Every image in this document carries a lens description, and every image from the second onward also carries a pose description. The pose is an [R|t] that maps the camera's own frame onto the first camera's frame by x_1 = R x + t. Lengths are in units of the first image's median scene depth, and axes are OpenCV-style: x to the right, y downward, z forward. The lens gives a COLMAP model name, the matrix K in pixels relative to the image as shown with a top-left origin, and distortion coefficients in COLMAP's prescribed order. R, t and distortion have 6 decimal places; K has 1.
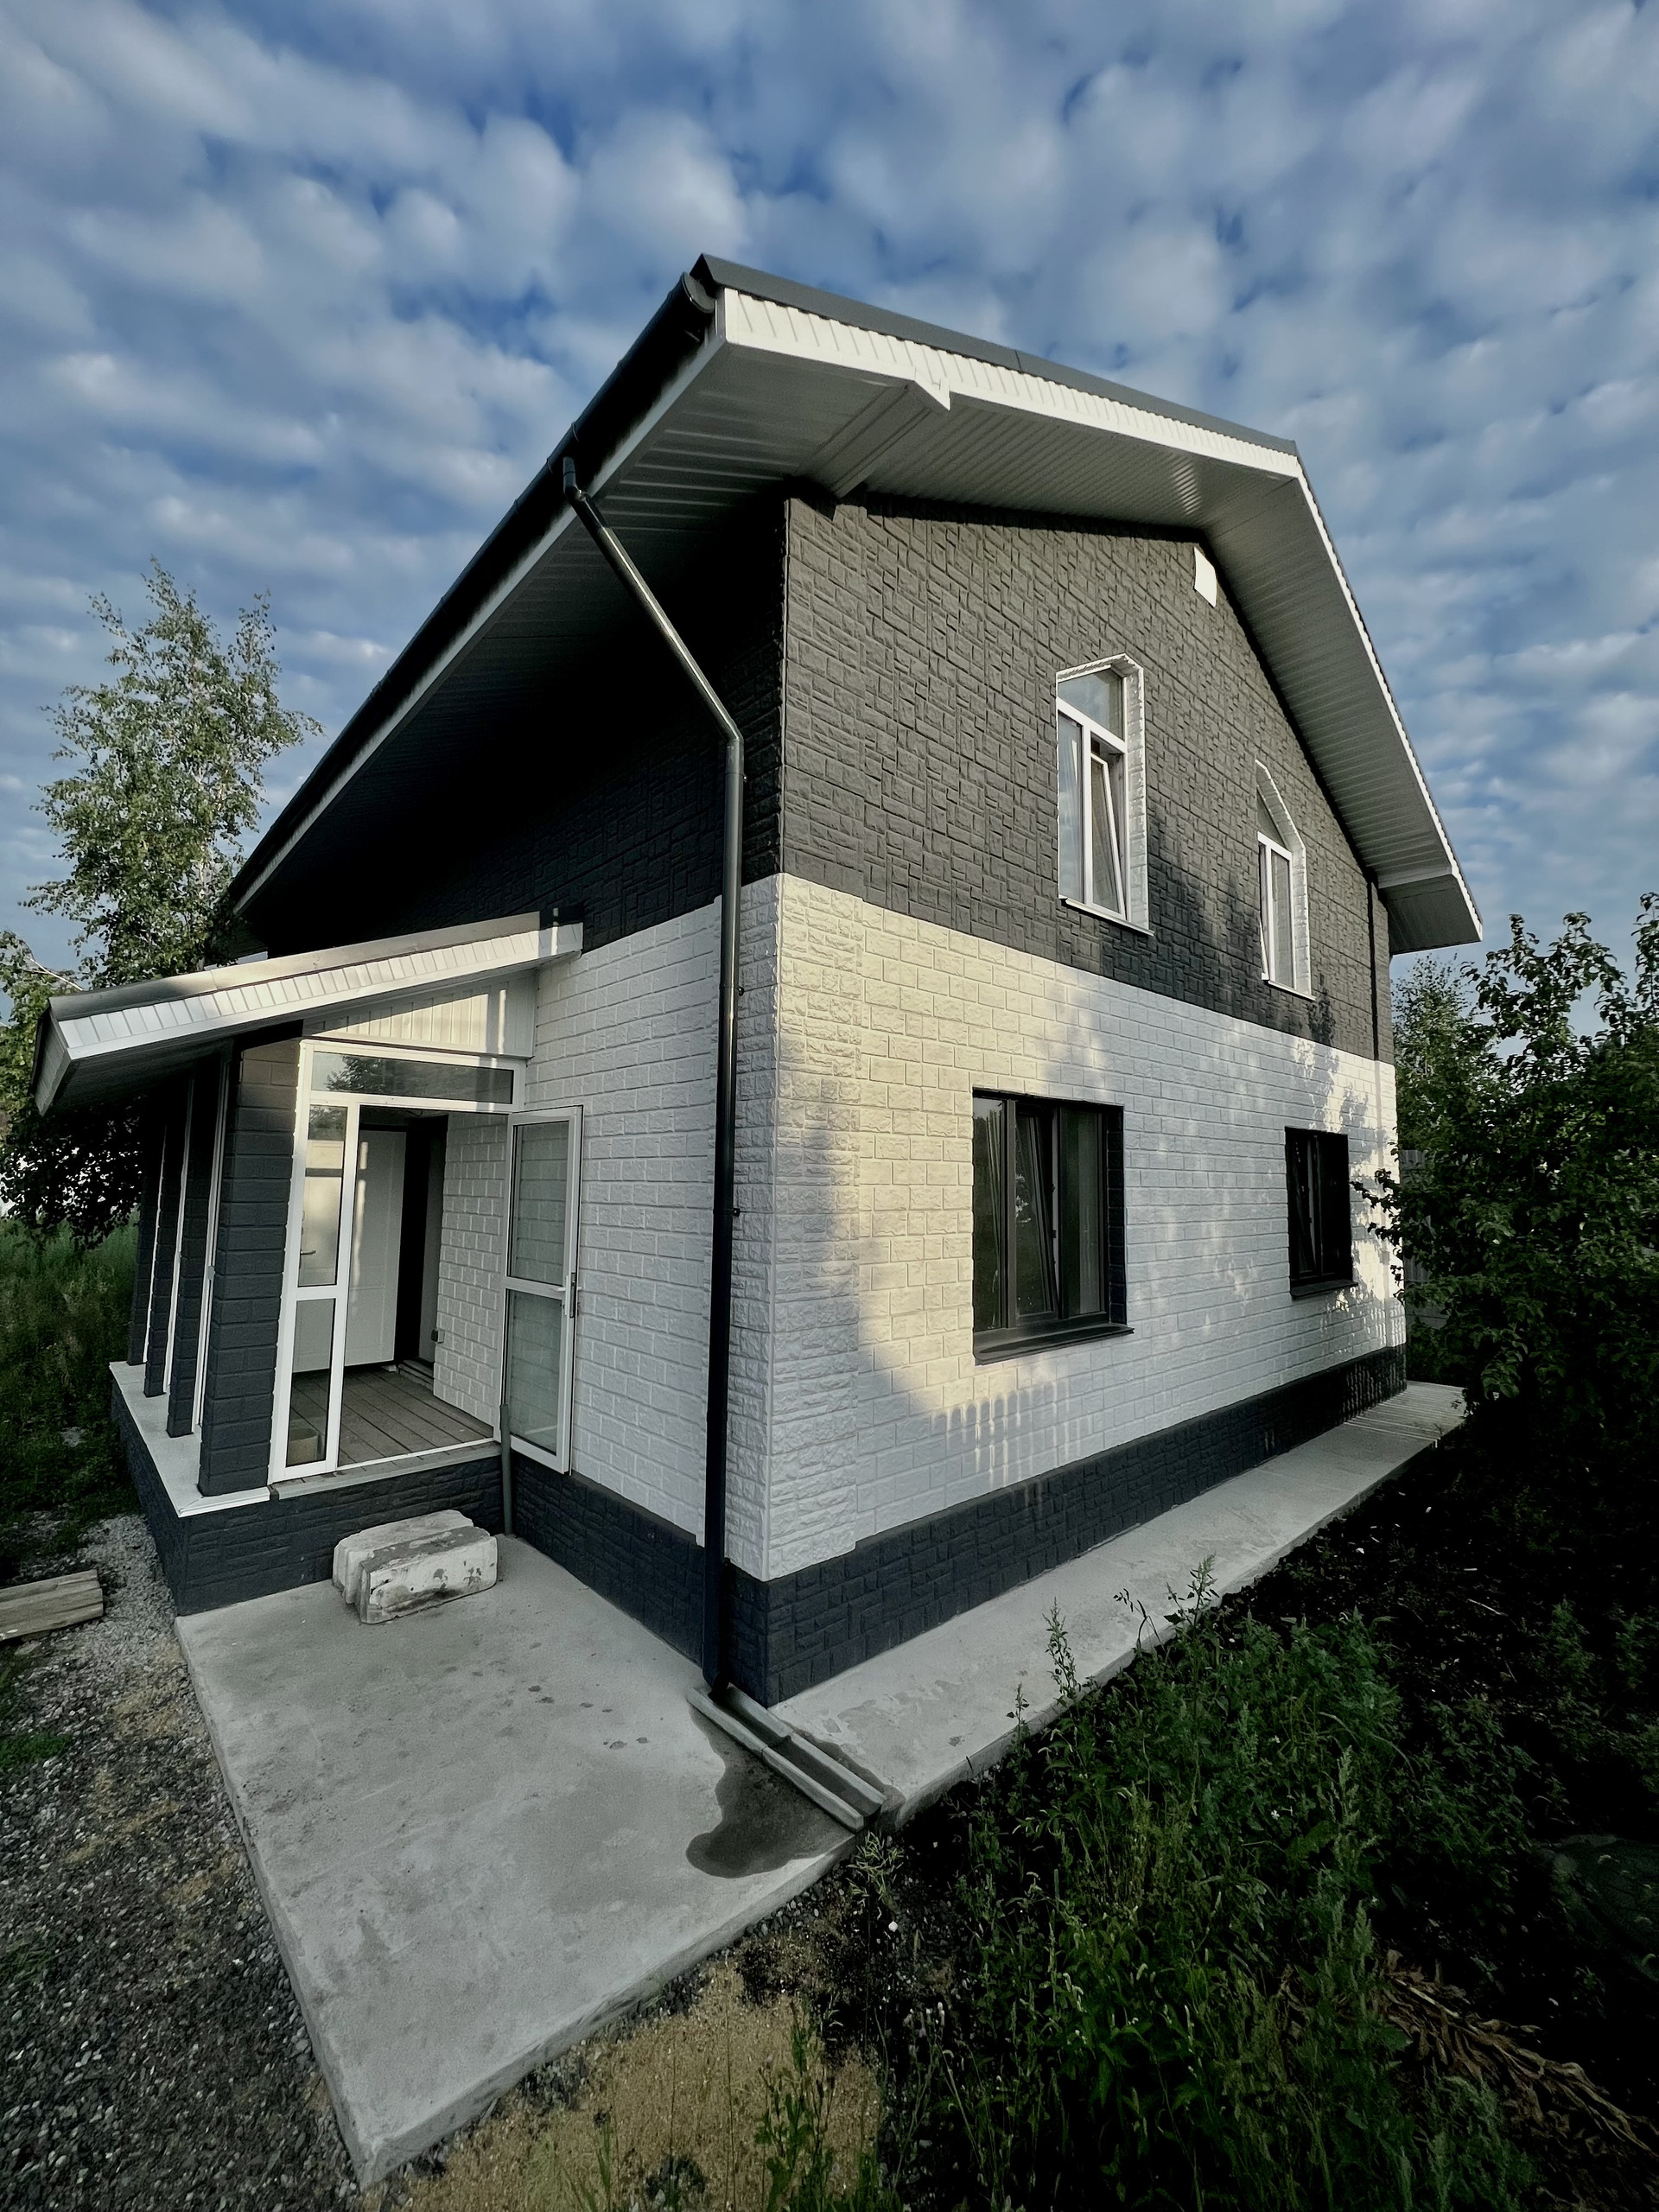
lens RADIAL K [[893.0, 0, 844.7], [0, 893.0, 1113.9], [0, 0, 1]] dist [-0.001608, -0.000063]
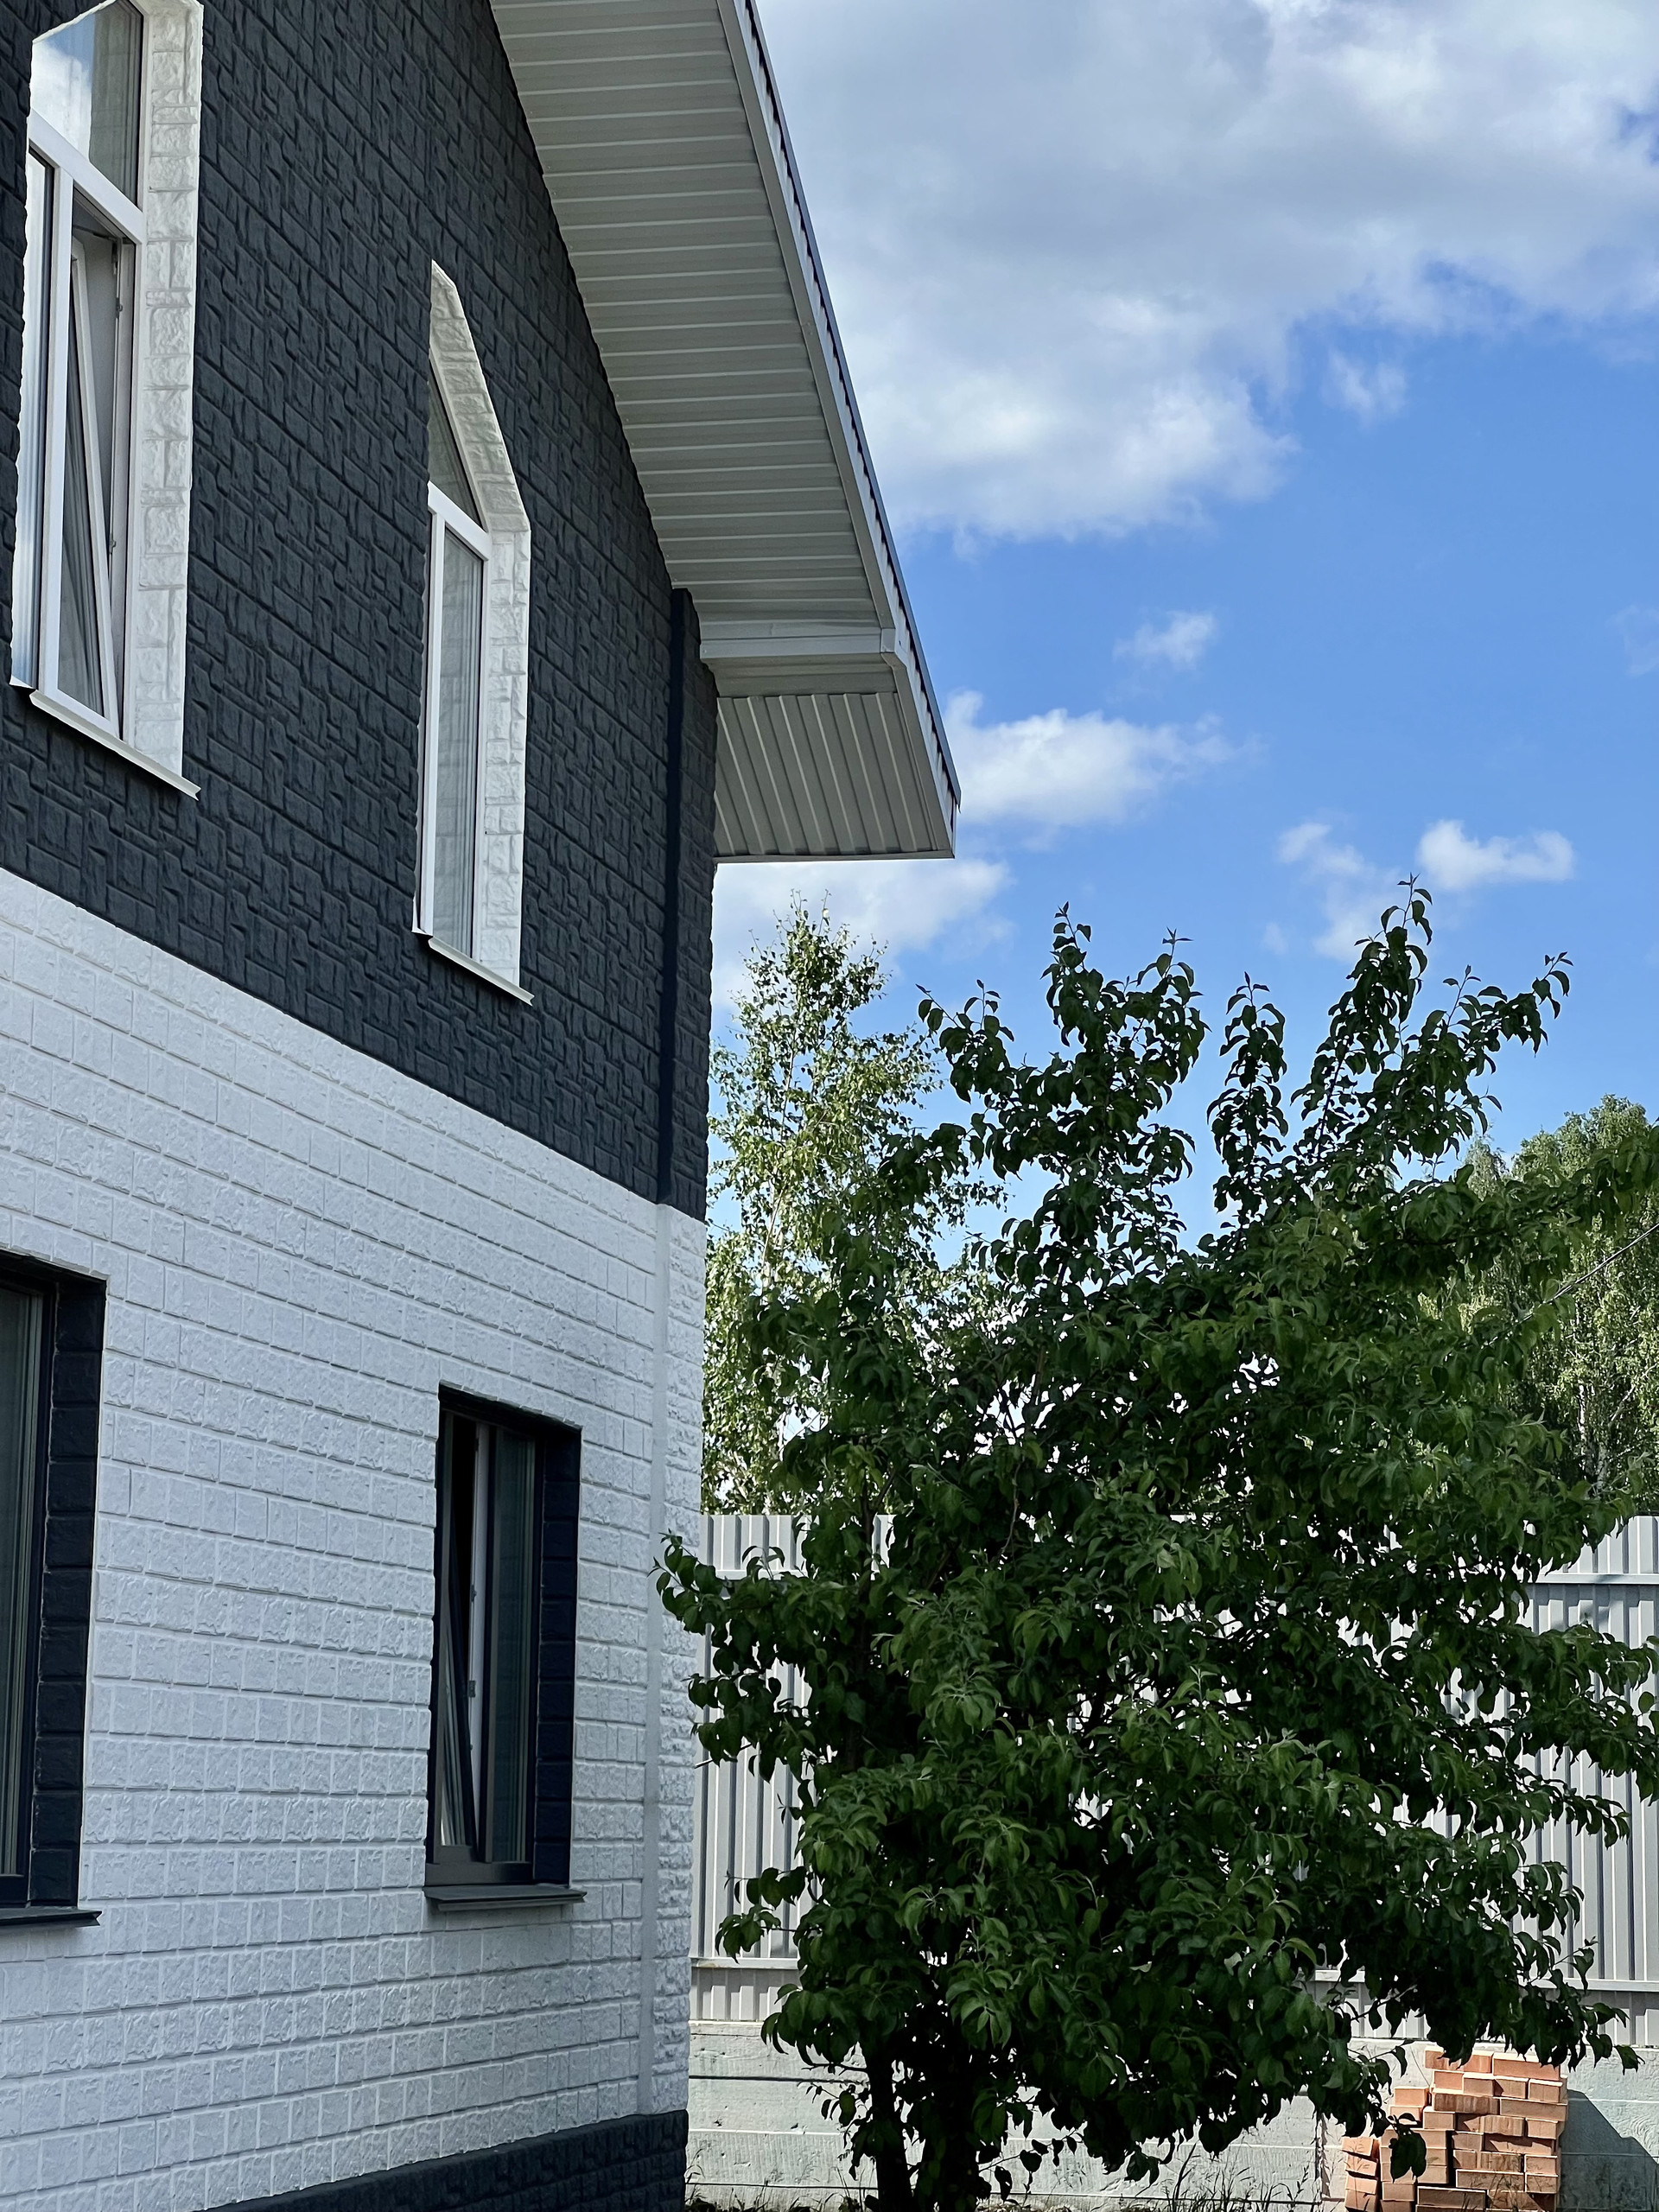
lens RADIAL K [[4838.0, 0, 829.0], [0, 4838.0, 1106.3], [0, 0, 1]] dist [0.027183, 0.000000]
pose [[0.819951, 0.091004, 0.565153, -0.475413], [-0.060474, 0.995529, -0.072566, 0.038320], [-0.569230, 0.025324, 0.821788, -0.641620]]
